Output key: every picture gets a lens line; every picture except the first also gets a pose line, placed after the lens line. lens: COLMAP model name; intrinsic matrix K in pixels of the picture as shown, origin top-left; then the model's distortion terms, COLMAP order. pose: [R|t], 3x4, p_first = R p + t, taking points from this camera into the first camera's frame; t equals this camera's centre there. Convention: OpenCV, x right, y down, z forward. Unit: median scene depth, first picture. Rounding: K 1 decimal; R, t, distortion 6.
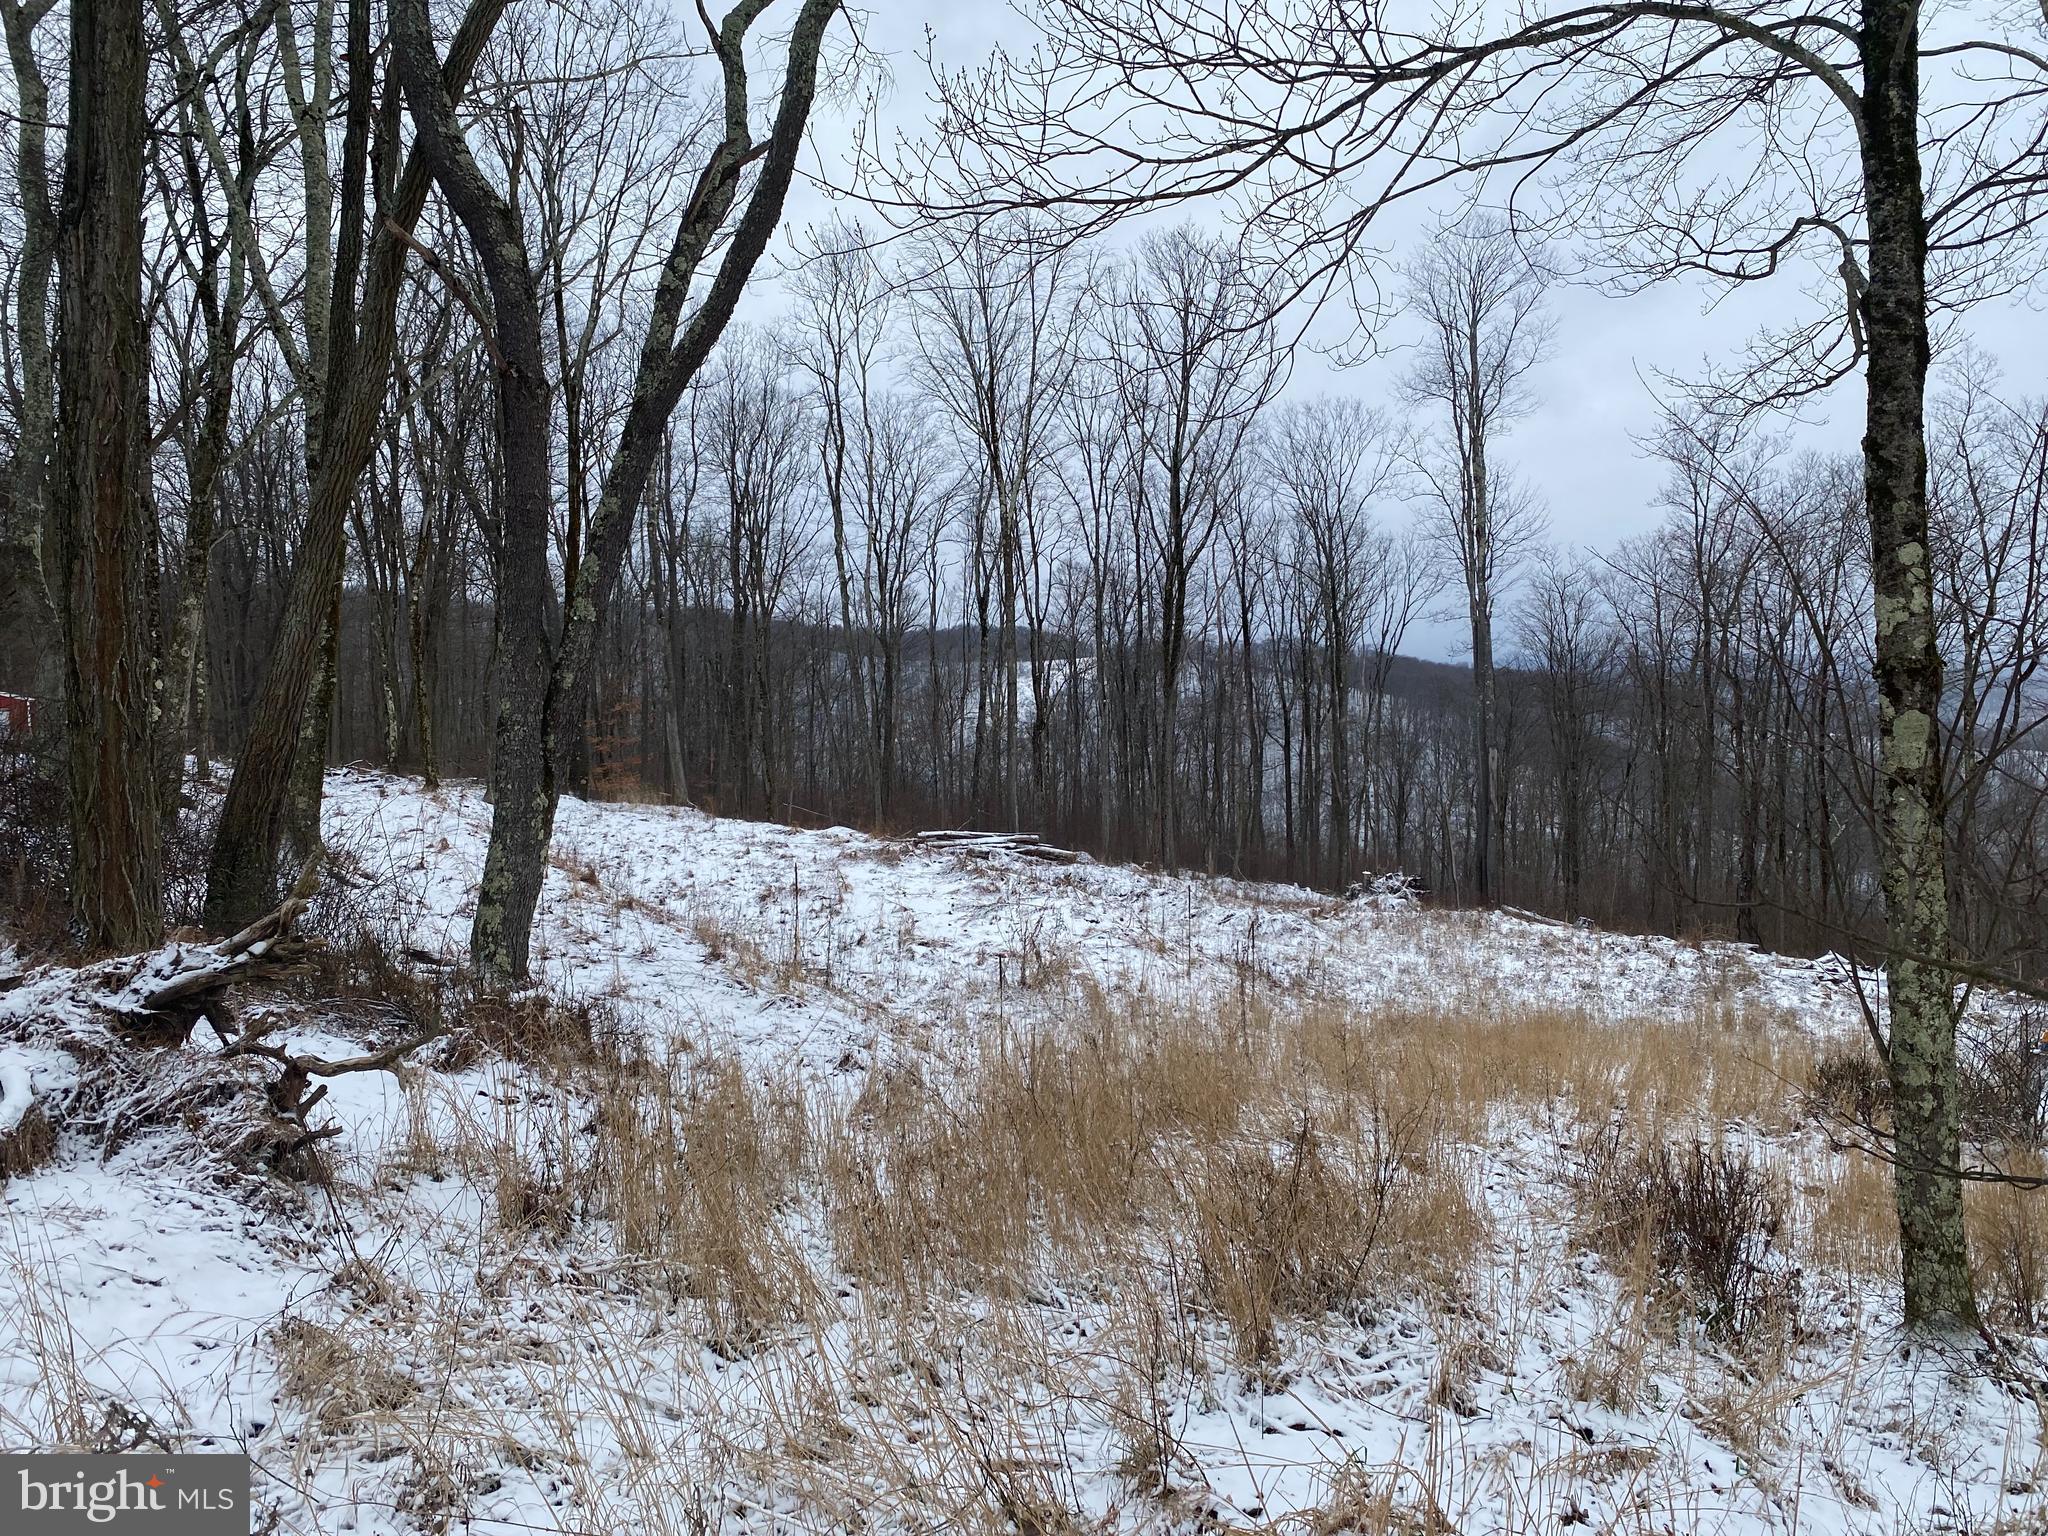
lens RADIAL K [[1537.0, 0, 1014.9], [0, 1537.0, 780.1], [0, 0, 1]] dist [0.105422, 0.000061]
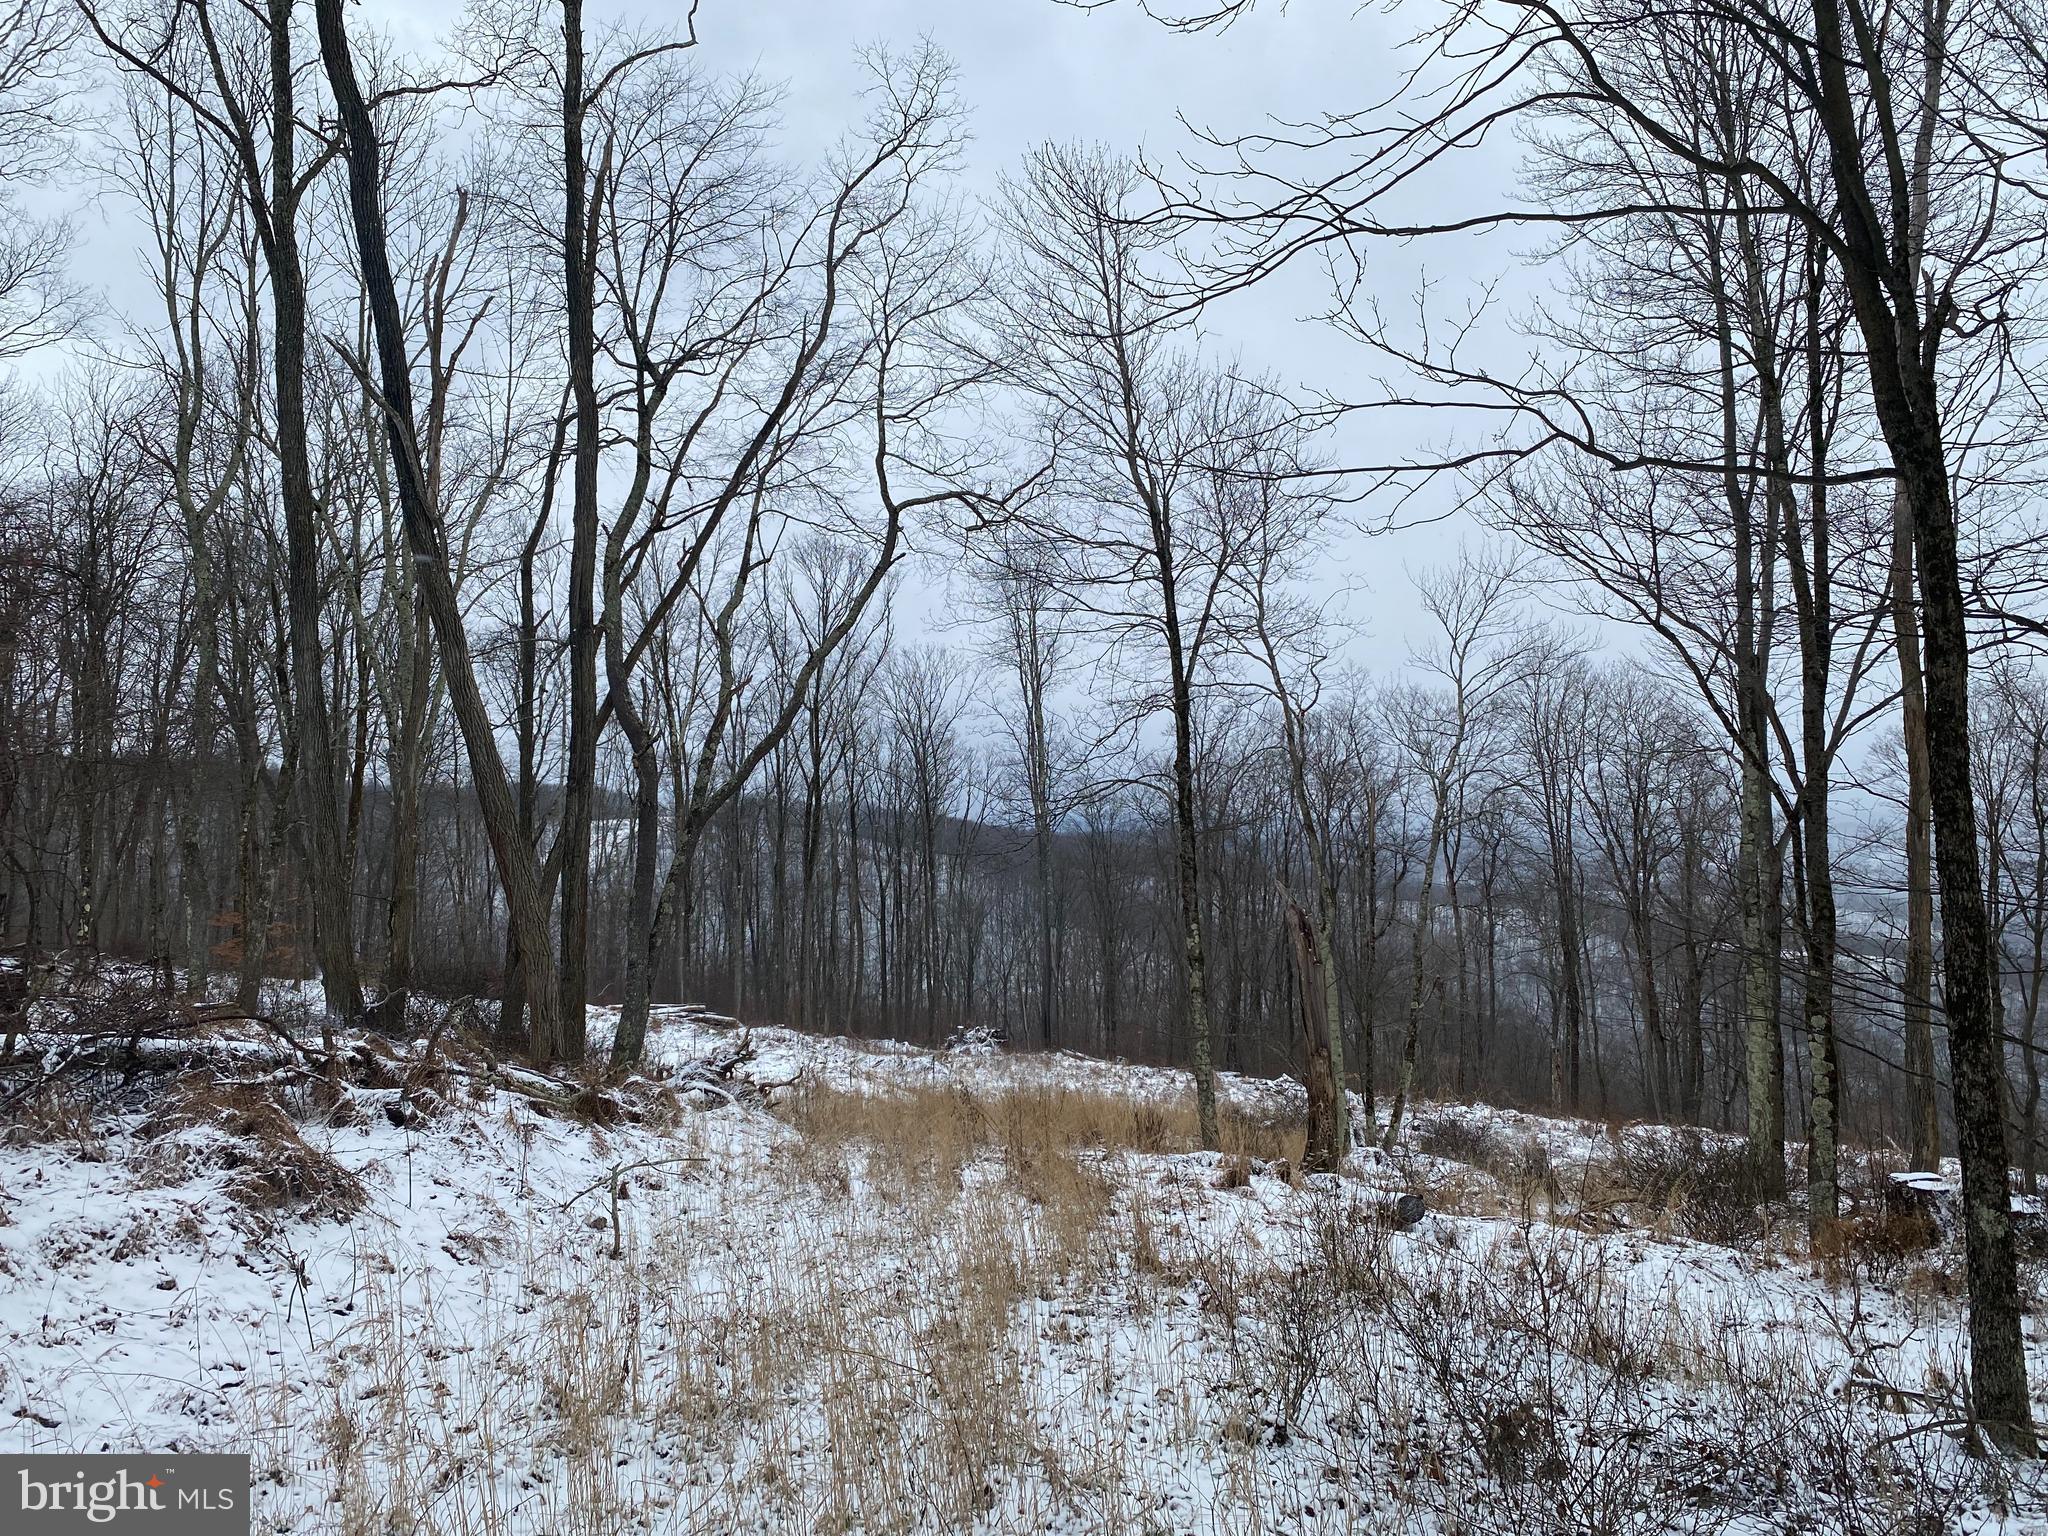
lens RADIAL K [[1537.0, 0, 1017.4], [0, 1537.0, 764.7], [0, 0, 1]] dist [0.105422, 0.000061]
pose [[0.959908, 0.019167, 0.279659, -0.089588], [0.012640, 0.993685, -0.111491, -0.012638], [-0.280029, 0.110556, 0.953604, -0.253065]]
